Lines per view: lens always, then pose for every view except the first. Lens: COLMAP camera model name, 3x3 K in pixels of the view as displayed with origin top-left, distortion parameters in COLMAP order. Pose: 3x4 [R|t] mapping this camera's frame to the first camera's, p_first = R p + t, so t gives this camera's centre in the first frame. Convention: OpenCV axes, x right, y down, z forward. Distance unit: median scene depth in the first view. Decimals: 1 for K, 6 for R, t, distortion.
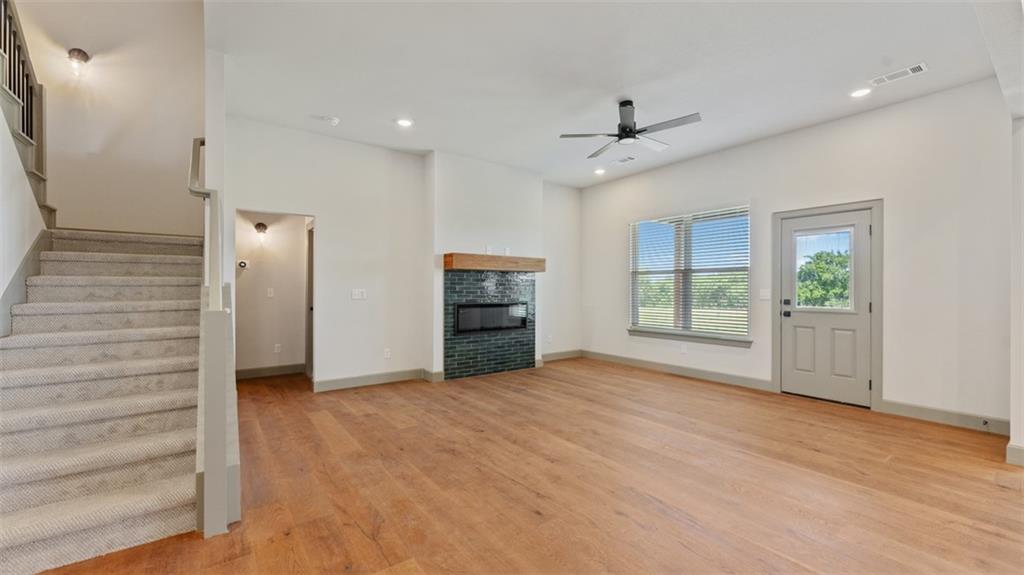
lens RADIAL K [[411.7, 0, 509.1], [0, 411.7, 285.7], [0, 0, 1]] dist [0.000085, -0.000358]
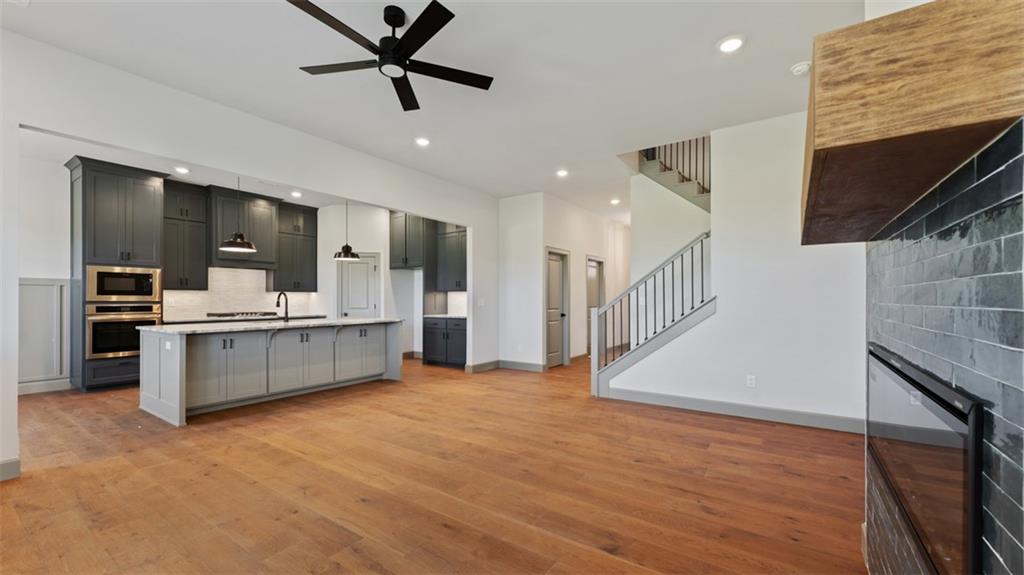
lens RADIAL K [[411.7, 0, 503.0], [0, 411.7, 301.7], [0, 0, 1]] dist [0.000085, -0.000358]
pose [[-0.949043, -0.001479, -0.315143, 0.240378], [-0.001015, 0.999998, -0.001638, 0.011281], [0.315145, -0.001234, -0.949043, 1.238187]]
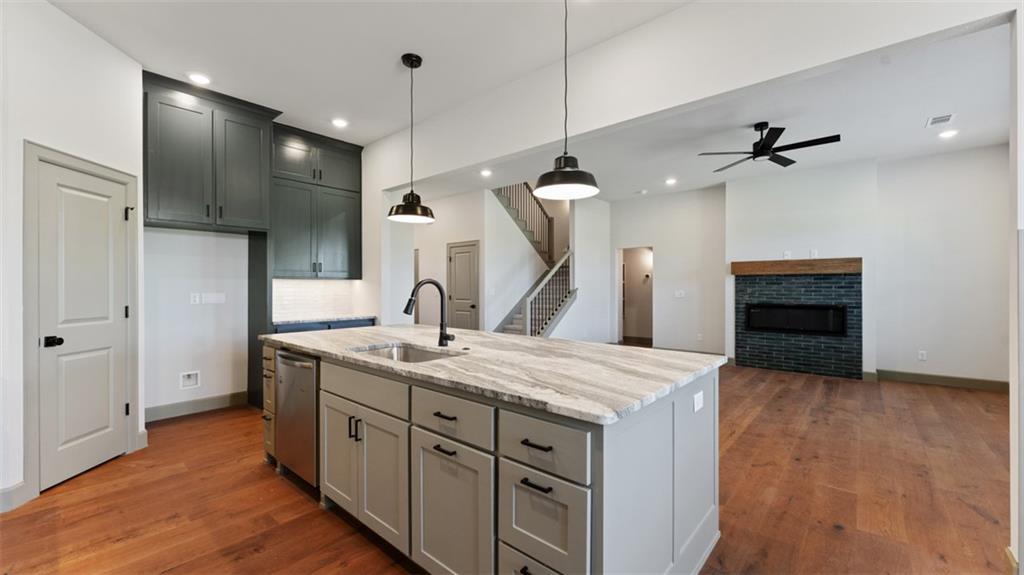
lens RADIAL K [[411.7, 0, 510.9], [0, 411.7, 284.7], [0, 0, 1]] dist [0.000085, -0.000358]
pose [[0.220144, -0.010935, -0.975406, 0.901829], [0.004882, 0.999937, -0.010109, -0.002603], [0.975455, -0.002536, 0.220184, 0.076322]]
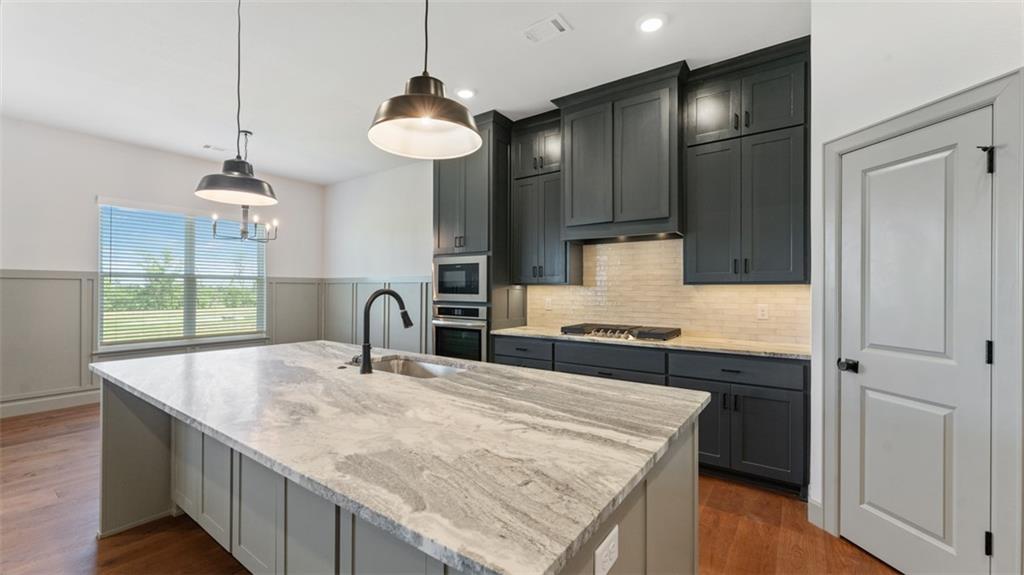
lens RADIAL K [[411.7, 0, 509.6], [0, 411.7, 288.8], [0, 0, 1]] dist [0.000085, -0.000358]
pose [[-0.310555, -0.002321, 0.950552, 0.034492], [-0.008759, 0.999962, -0.000420, -0.015599], [-0.950515, -0.008456, -0.310564, 0.095524]]
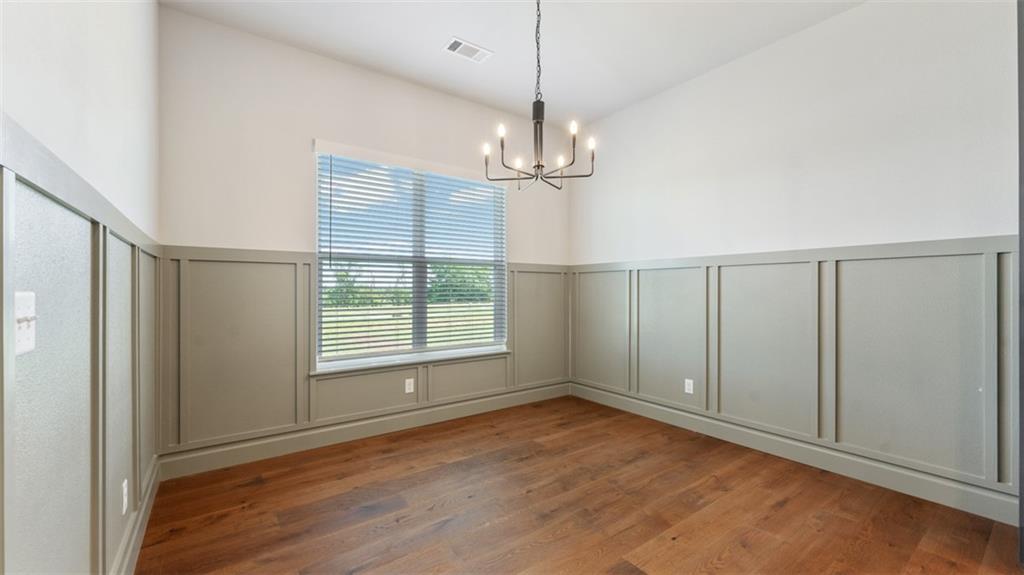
lens RADIAL K [[411.7, 0, 510.6], [0, 411.7, 287.6], [0, 0, 1]] dist [0.000085, -0.000358]
pose [[0.011994, 0.002741, 0.999924, 0.563885], [-0.001695, 0.999995, -0.002720, 0.007409], [-0.999927, -0.001662, 0.011998, 0.375588]]
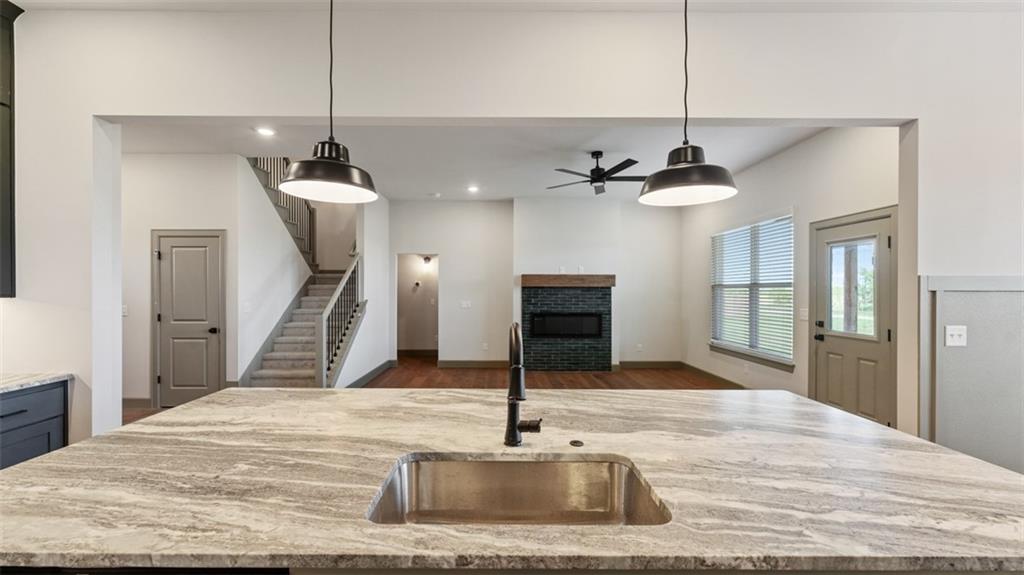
lens RADIAL K [[411.7, 0, 502.4], [0, 411.7, 293.0], [0, 0, 1]] dist [0.000085, -0.000358]
pose [[0.809812, 0.003683, -0.586678, 0.570769], [0.003048, 0.999940, 0.010484, -0.034124], [0.586682, -0.010278, 0.809752, -0.105798]]
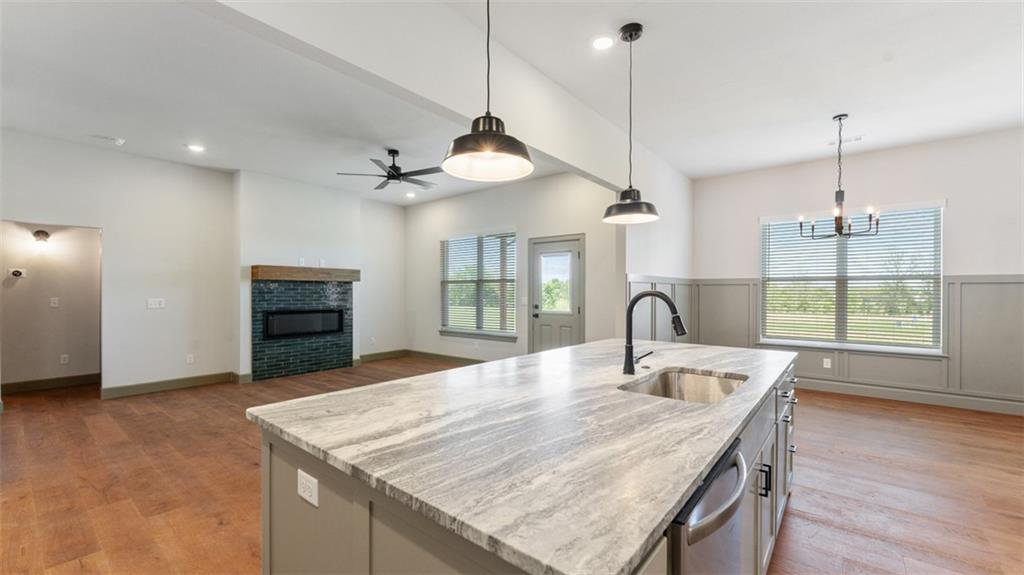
lens RADIAL K [[411.7, 0, 510.3], [0, 411.7, 291.2], [0, 0, 1]] dist [0.000085, -0.000358]
pose [[0.966641, -0.001818, 0.256127, 0.226522], [0.000342, 0.999983, 0.005806, -0.015810], [-0.256133, -0.005524, 0.966626, -0.231759]]
